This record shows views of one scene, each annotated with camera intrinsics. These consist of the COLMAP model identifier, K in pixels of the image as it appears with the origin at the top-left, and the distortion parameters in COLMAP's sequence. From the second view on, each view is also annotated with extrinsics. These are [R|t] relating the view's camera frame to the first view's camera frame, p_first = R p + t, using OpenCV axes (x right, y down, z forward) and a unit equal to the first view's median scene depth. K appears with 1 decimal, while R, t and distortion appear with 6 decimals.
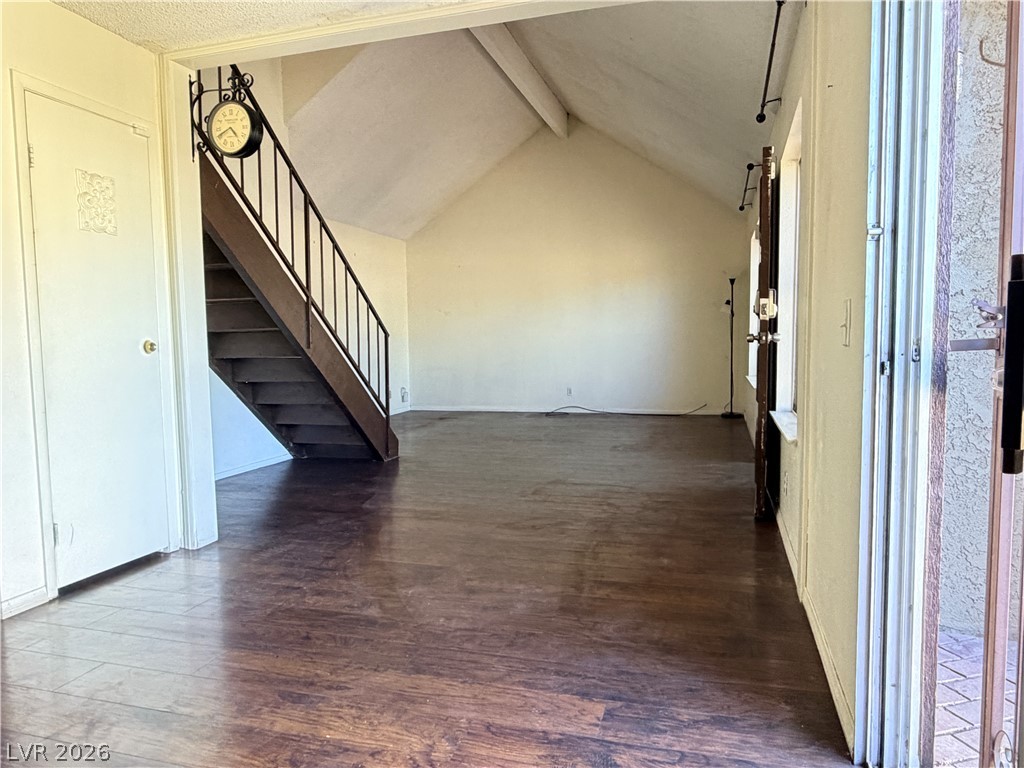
lens RADIAL K [[694.7, 0, 512.1], [0, 694.7, 383.1], [0, 0, 1]] dist [0.006179, -0.007688]
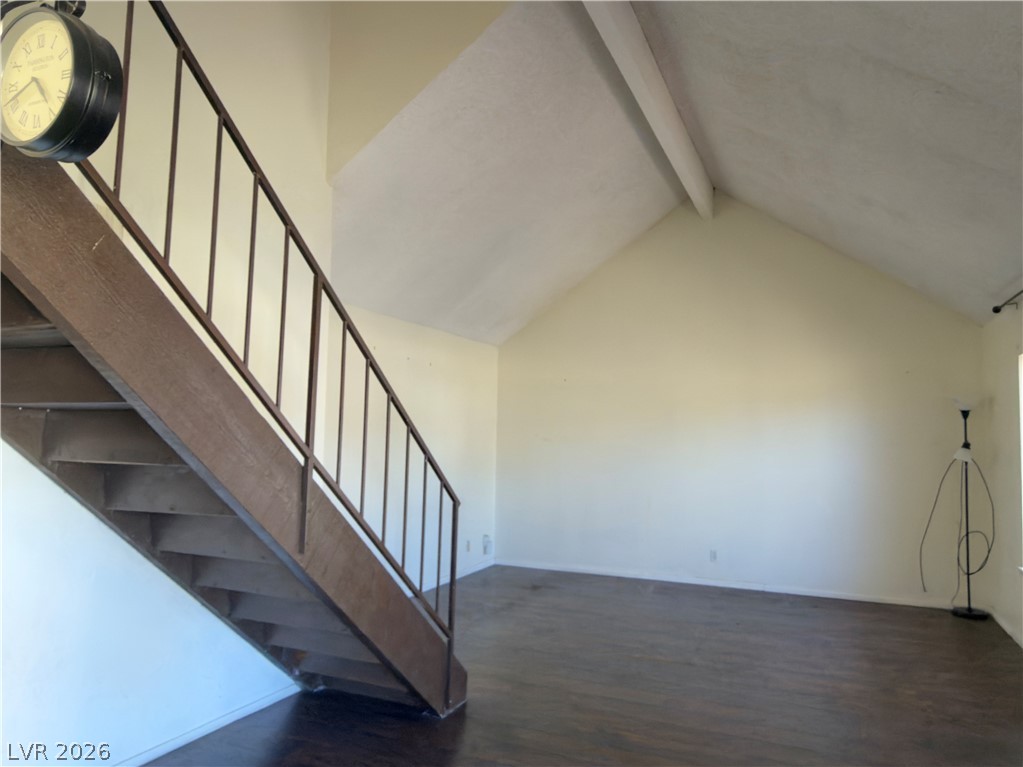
lens RADIAL K [[694.0, 0, 512.7], [0, 694.0, 383.6], [0, 0, 1]] dist [0.006179, -0.007688]
pose [[0.991035, 0.023086, -0.131594, -0.052624], [-0.041306, 0.989646, -0.137457, -0.091741], [0.127058, 0.141660, 0.981727, 0.390049]]
